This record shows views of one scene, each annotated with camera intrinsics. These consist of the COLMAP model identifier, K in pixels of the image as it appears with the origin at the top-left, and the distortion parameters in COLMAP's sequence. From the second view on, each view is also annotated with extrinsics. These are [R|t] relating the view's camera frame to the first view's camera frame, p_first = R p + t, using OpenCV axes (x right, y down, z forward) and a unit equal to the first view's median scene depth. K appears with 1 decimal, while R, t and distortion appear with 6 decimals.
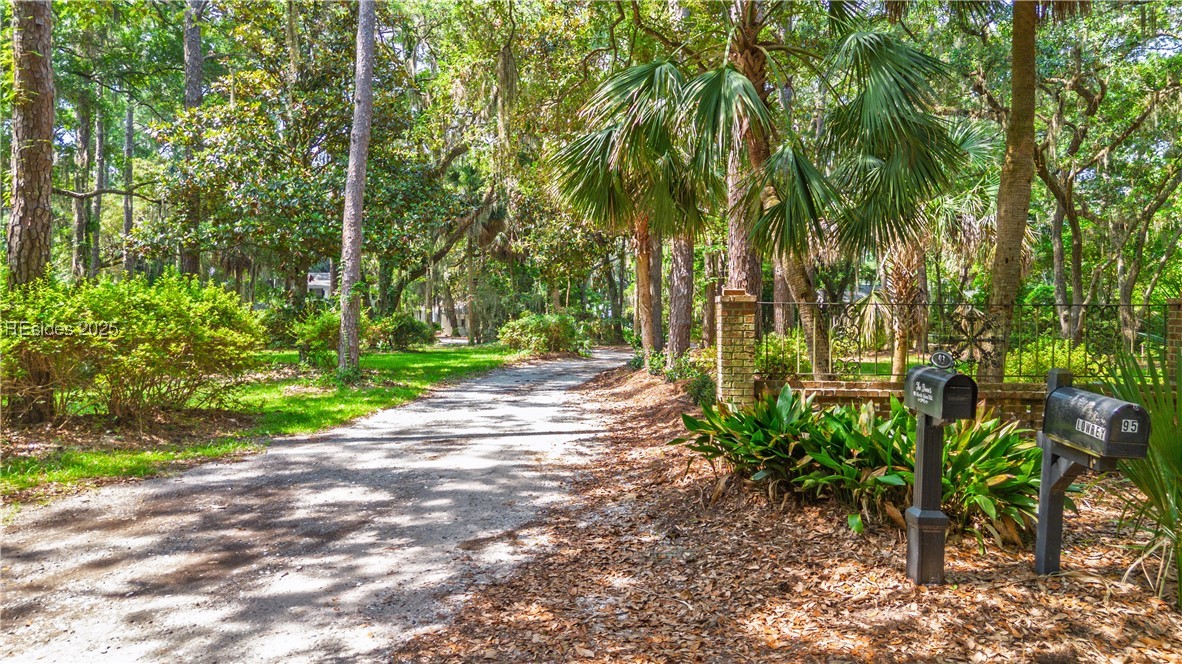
lens RADIAL K [[842.0, 0, 591.0], [0, 842.0, 332.0], [0, 0, 1]] dist [0.058311, -0.059159]
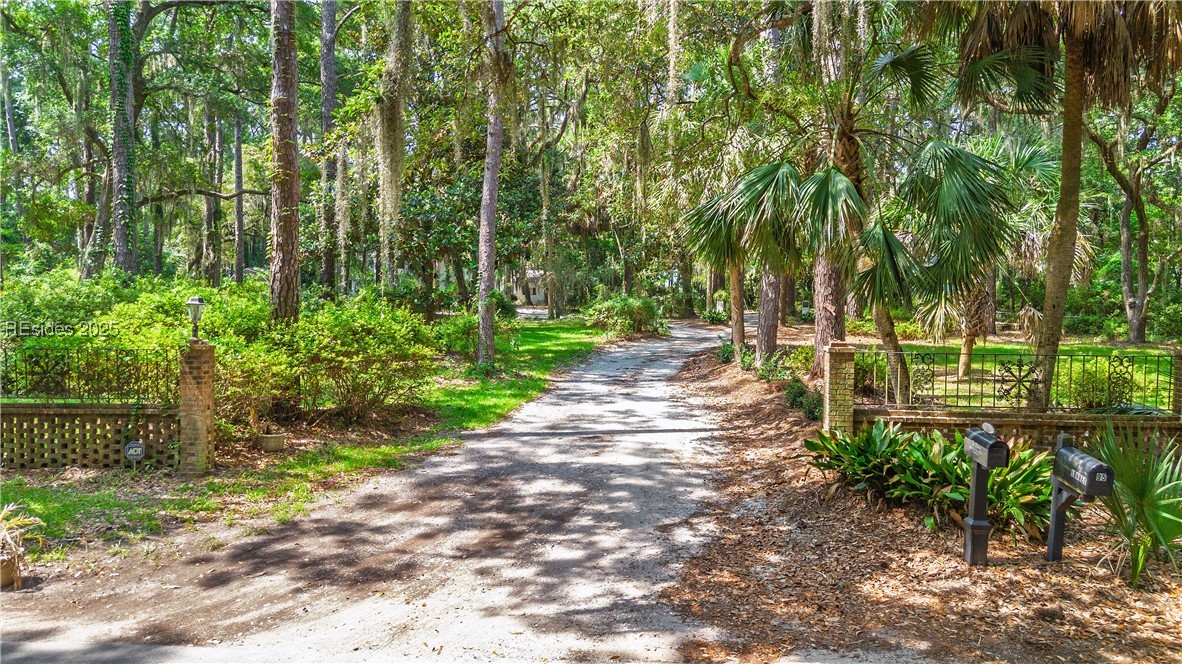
lens RADIAL K [[842.0, 0, 591.0], [0, 842.0, 332.0], [0, 0, 1]] dist [0.058311, -0.059159]
pose [[0.997622, 0.005121, -0.068733, -0.153140], [-0.001835, 0.998856, 0.047782, -0.151611], [0.068899, -0.047542, 0.996490, -0.435281]]
